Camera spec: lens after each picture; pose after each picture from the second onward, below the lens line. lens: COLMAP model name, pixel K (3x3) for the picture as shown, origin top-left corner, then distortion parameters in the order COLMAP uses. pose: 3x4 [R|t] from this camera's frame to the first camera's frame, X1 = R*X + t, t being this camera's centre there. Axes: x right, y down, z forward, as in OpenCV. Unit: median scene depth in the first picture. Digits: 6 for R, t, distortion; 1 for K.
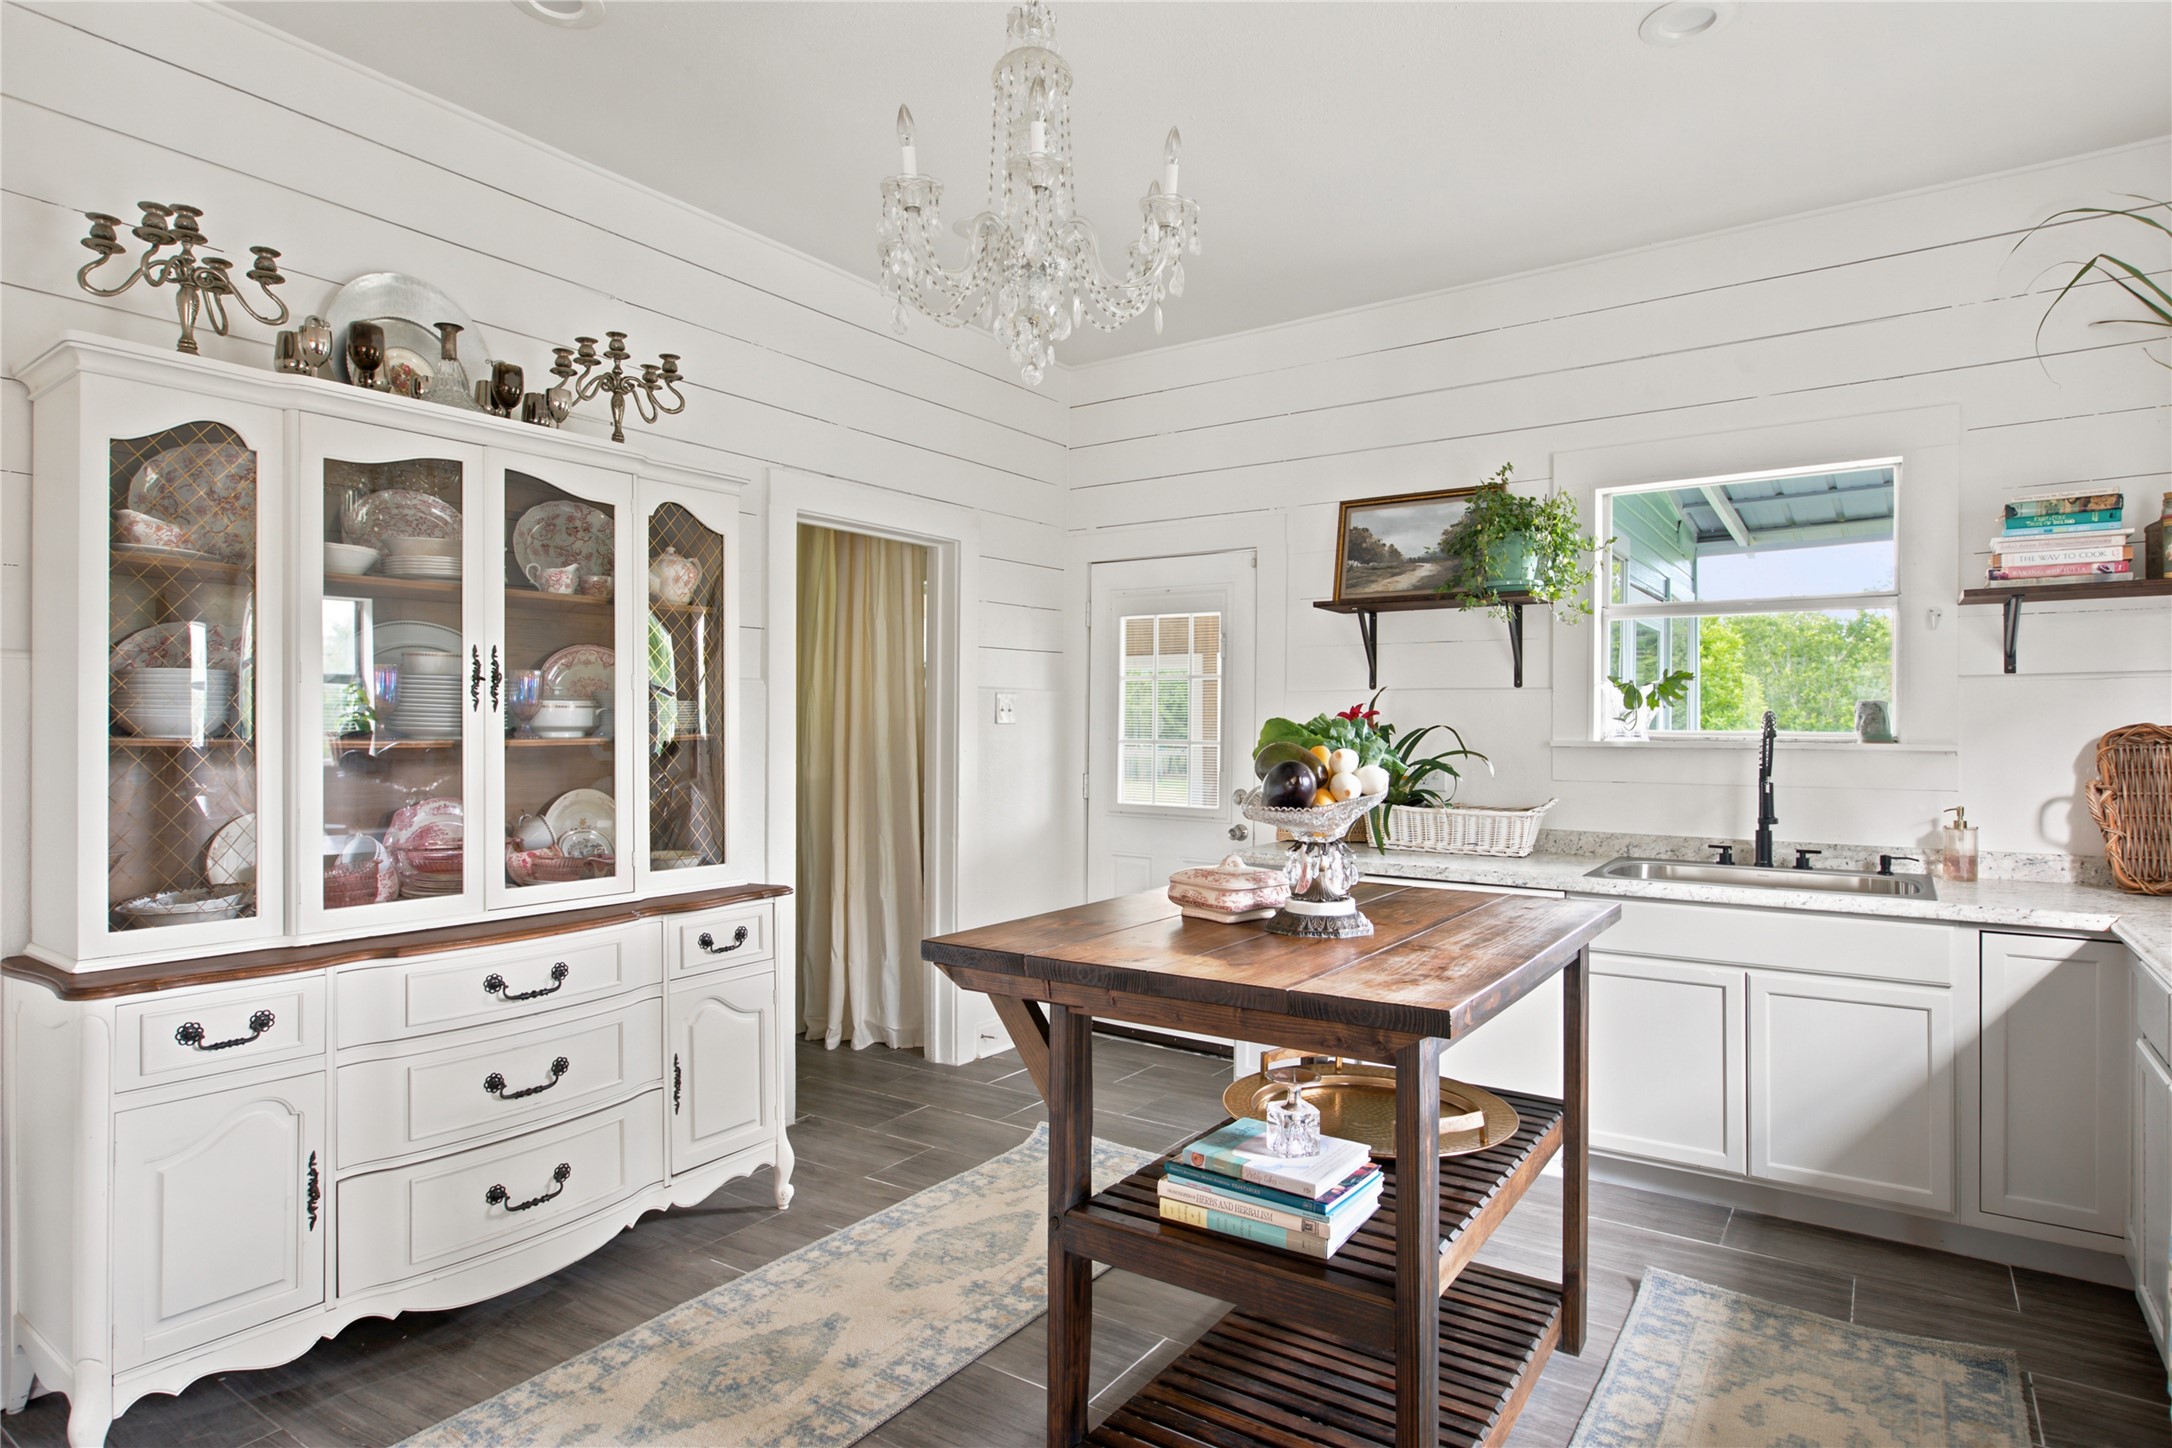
lens RADIAL K [[1177.8, 0, 1086.0], [0, 1177.8, 723.3], [0, 0, 1]] dist [0.000011, -0.000024]
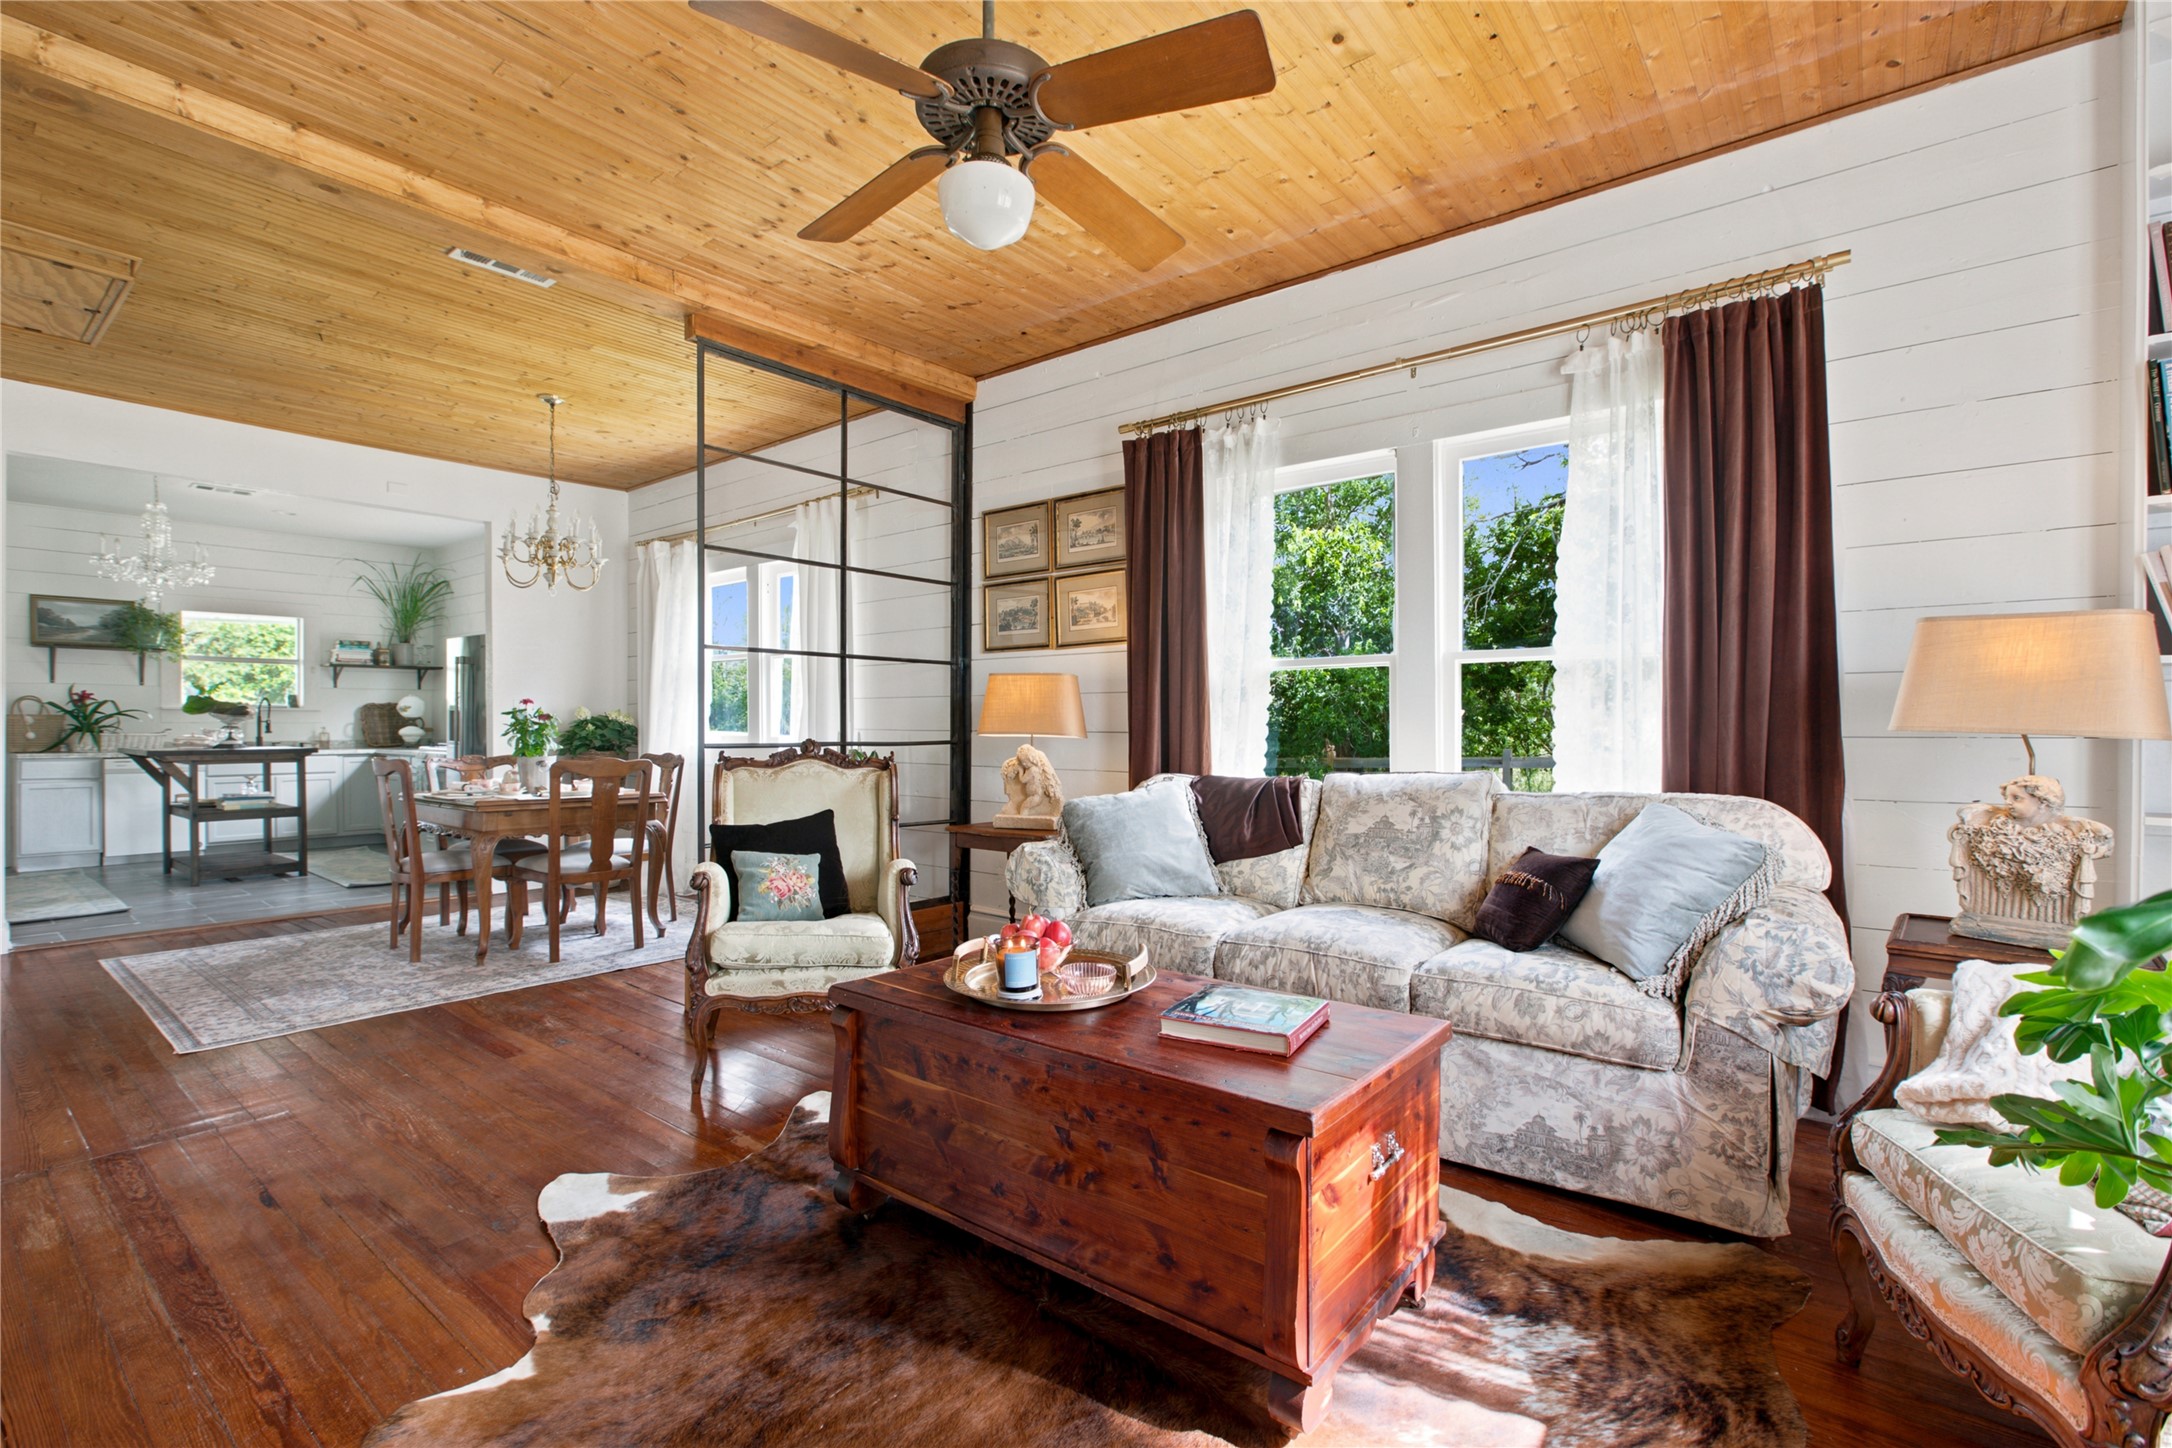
lens RADIAL K [[982.9, 0, 1085.1], [0, 982.9, 722.4], [0, 0, 1]] dist [0.000852, 0.000048]
pose [[0.078262, -0.003782, 0.996926, -1.906241], [-0.002176, 0.999990, 0.003965, 0.043093], [-0.996930, -0.002479, 0.078253, -1.404016]]
